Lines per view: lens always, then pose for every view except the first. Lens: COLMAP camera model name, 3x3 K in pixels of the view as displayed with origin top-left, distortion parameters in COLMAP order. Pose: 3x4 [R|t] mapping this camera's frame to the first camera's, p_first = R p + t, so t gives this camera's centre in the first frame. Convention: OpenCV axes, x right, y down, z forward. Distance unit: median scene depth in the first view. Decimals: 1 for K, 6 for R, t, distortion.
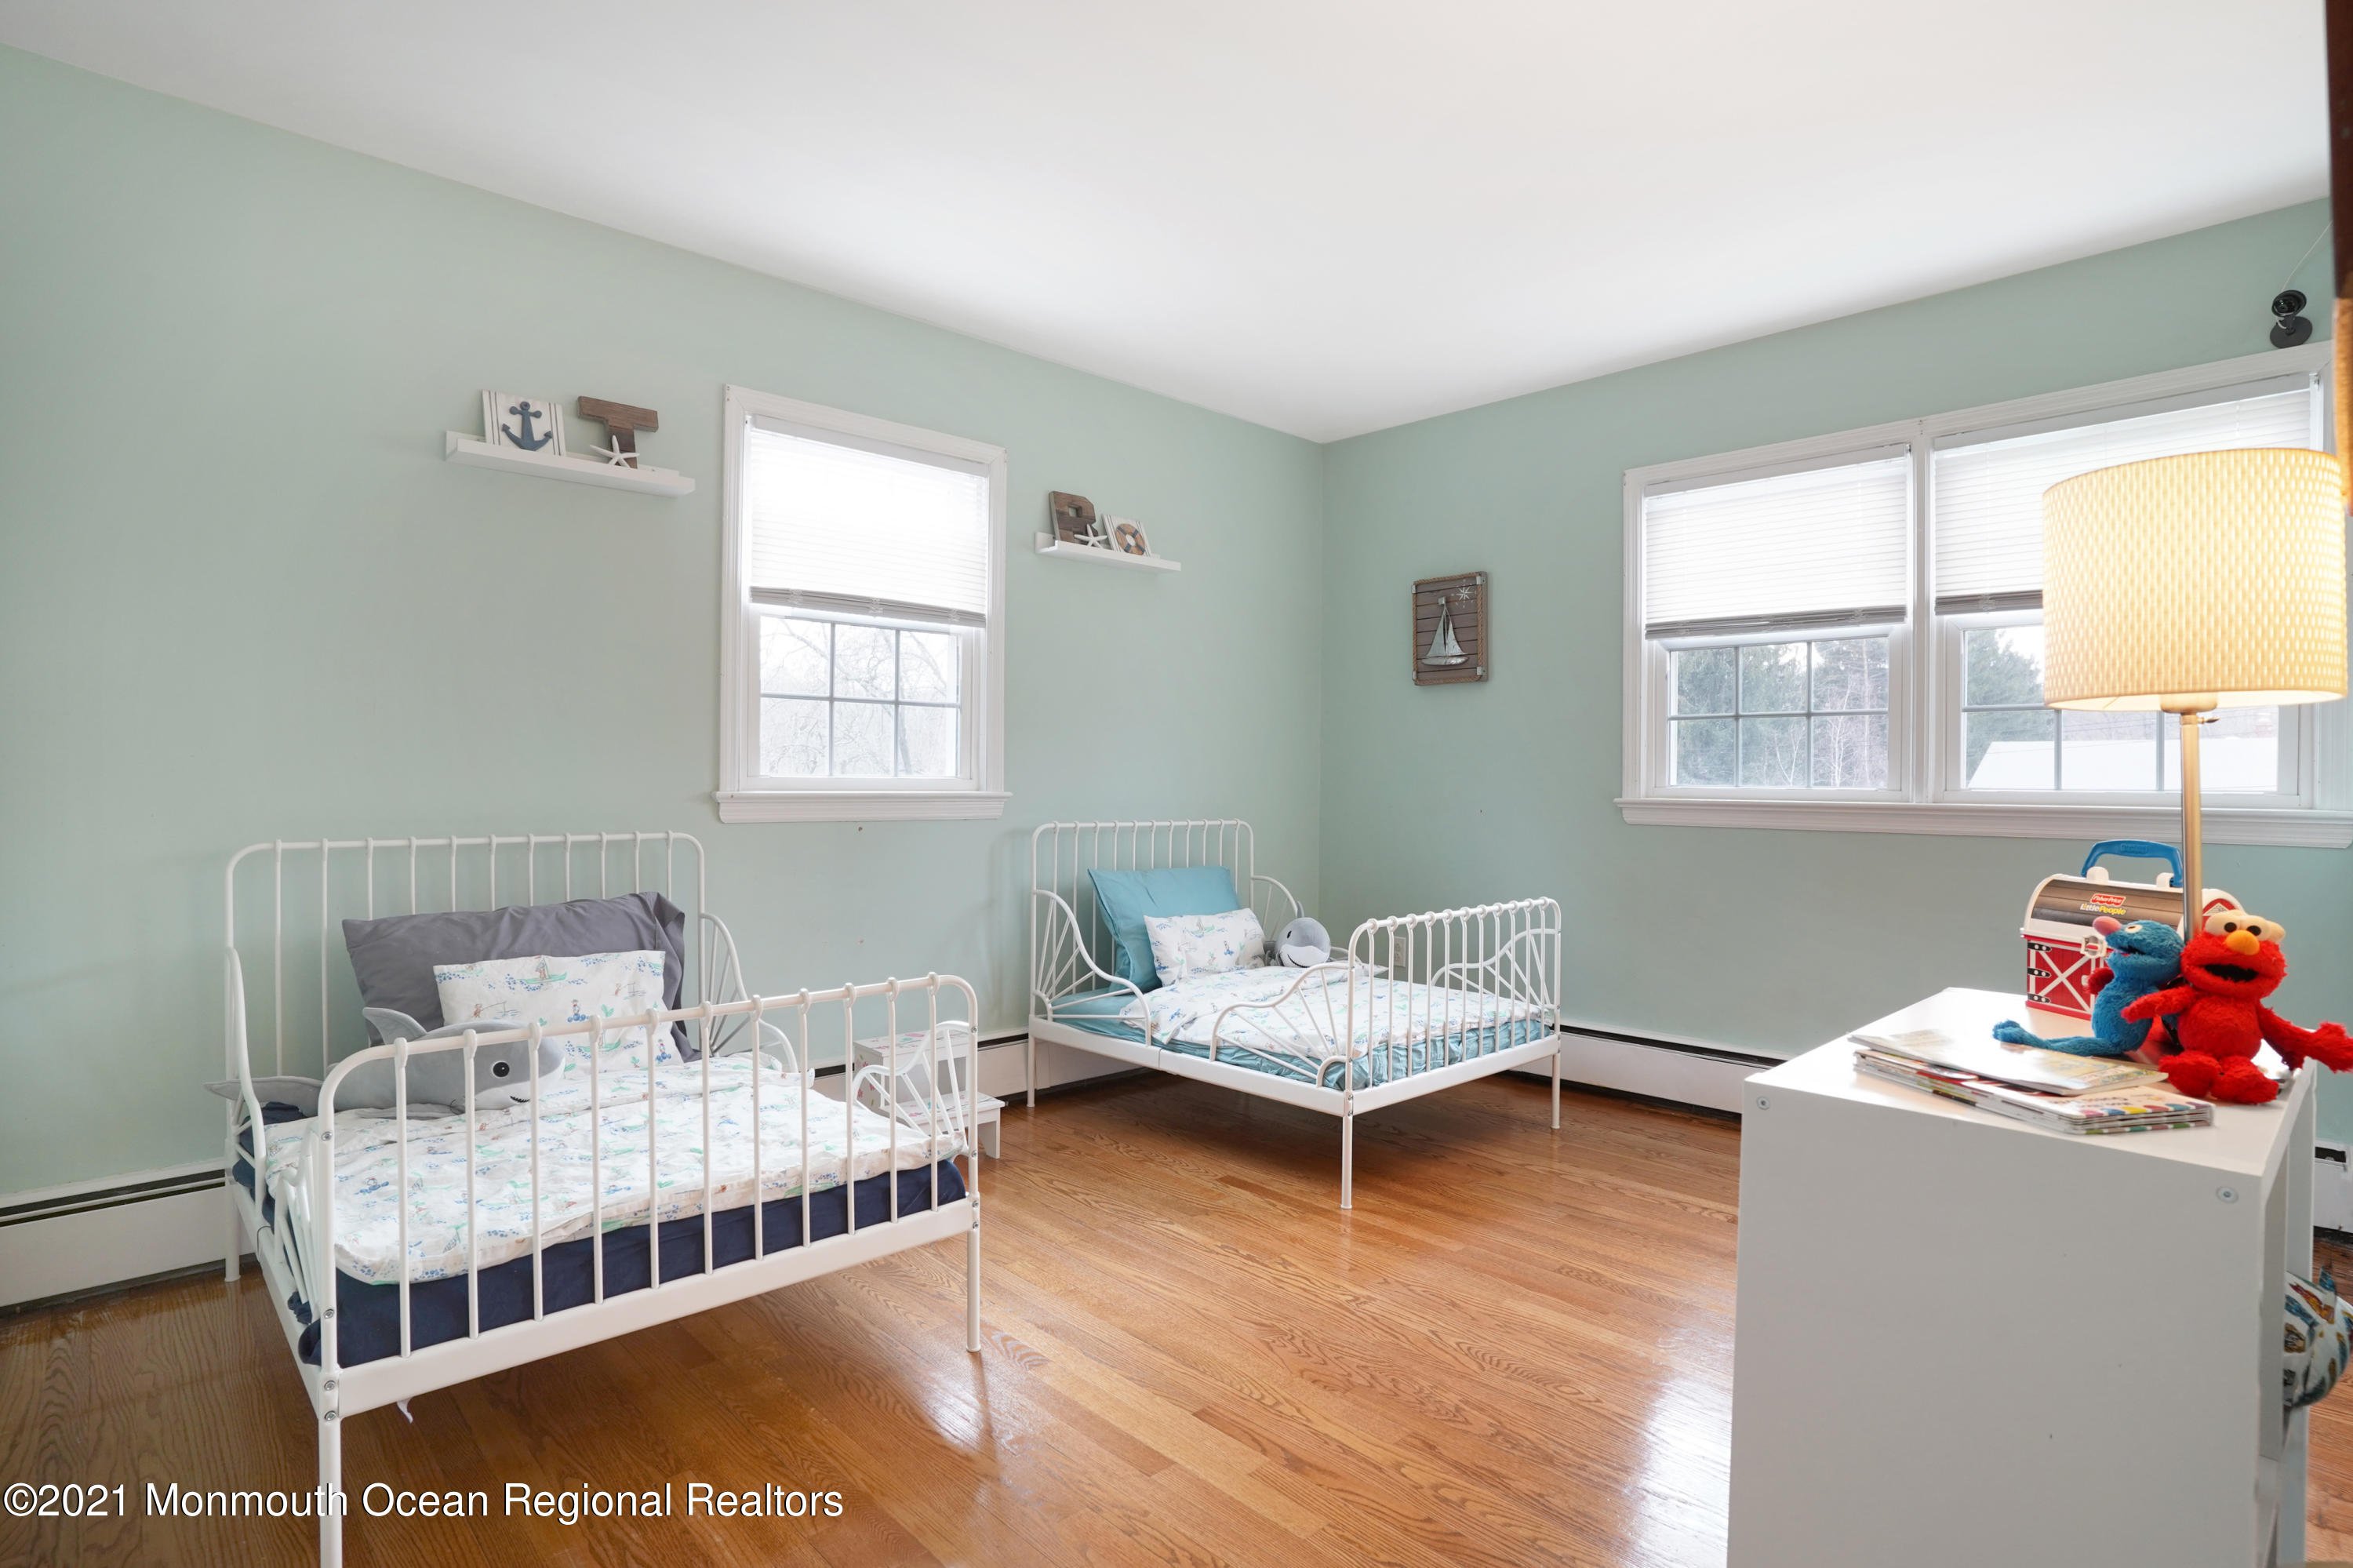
lens RADIAL K [[1152.0, 0, 1176.5], [0, 1152.0, 784.0], [0, 0, 1]] dist [-0.054836, 0.000108]
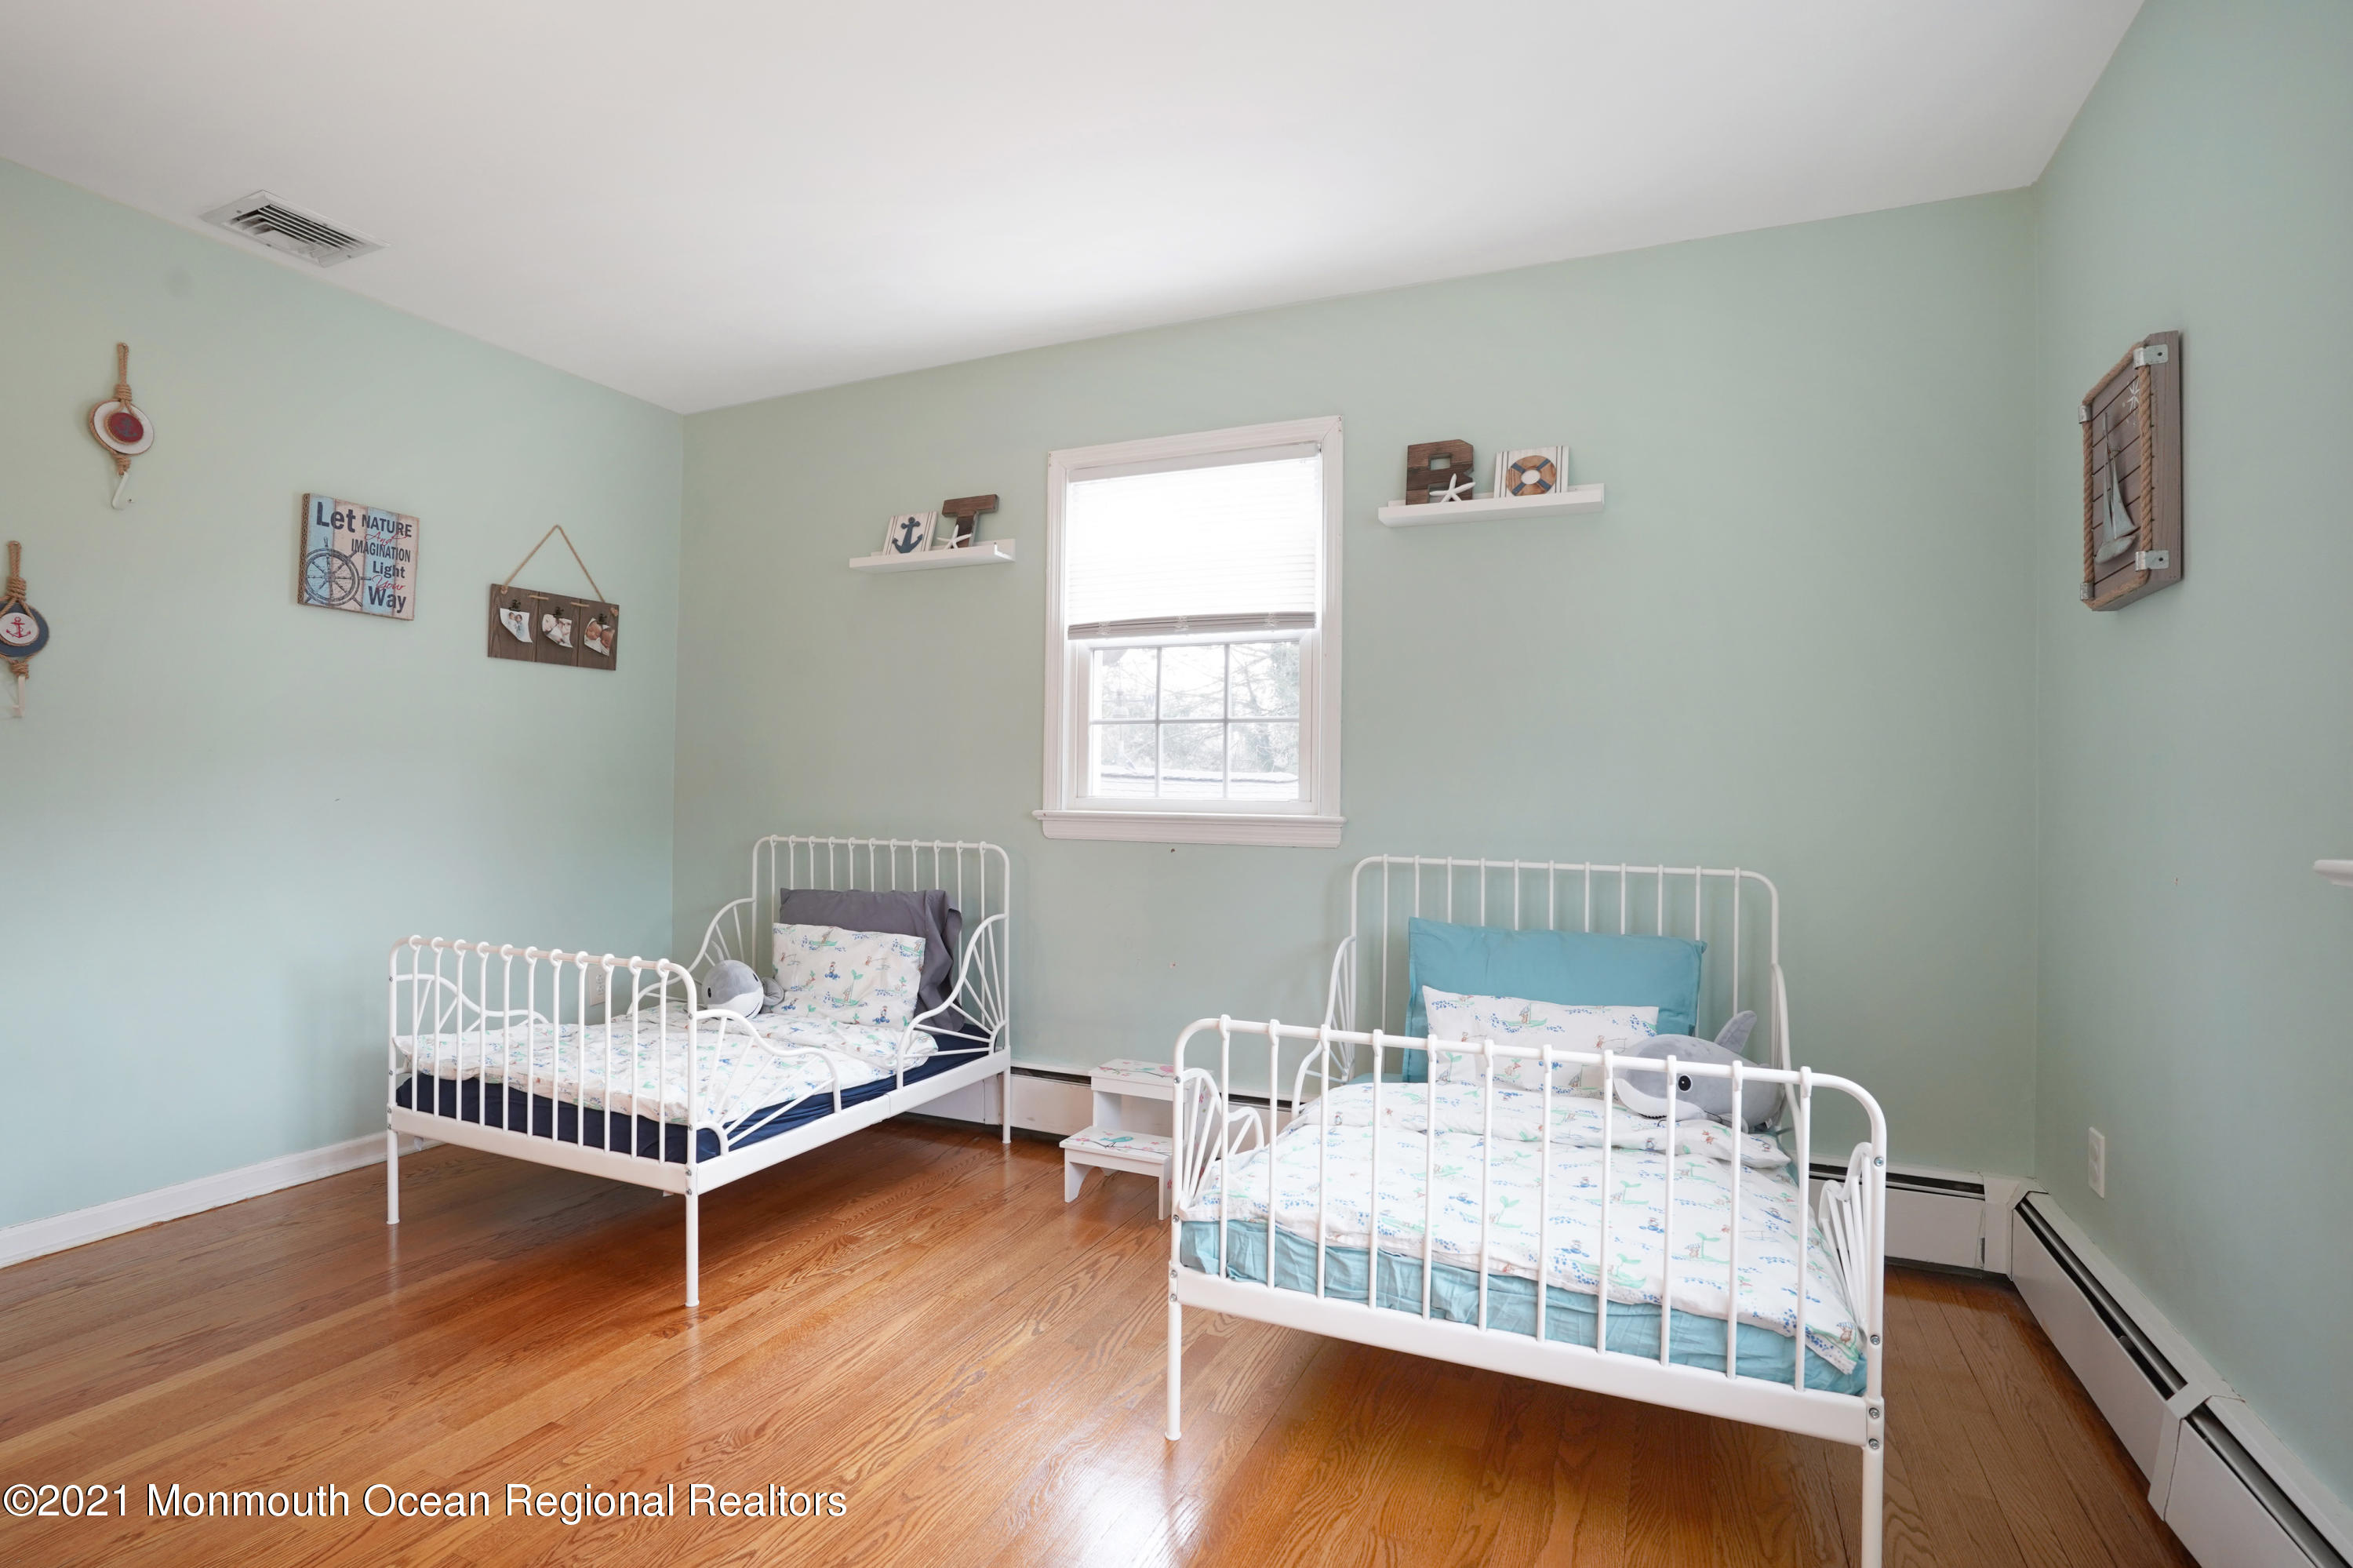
lens RADIAL K [[1176.2, 0, 1170.8], [0, 1176.2, 769.7], [0, 0, 1]] dist [-0.002033, 0.000054]
pose [[0.380830, -0.022125, -0.924380, 0.713534], [-0.015845, 0.999411, -0.030449, 0.000274], [0.924509, 0.026243, 0.380255, 0.651086]]
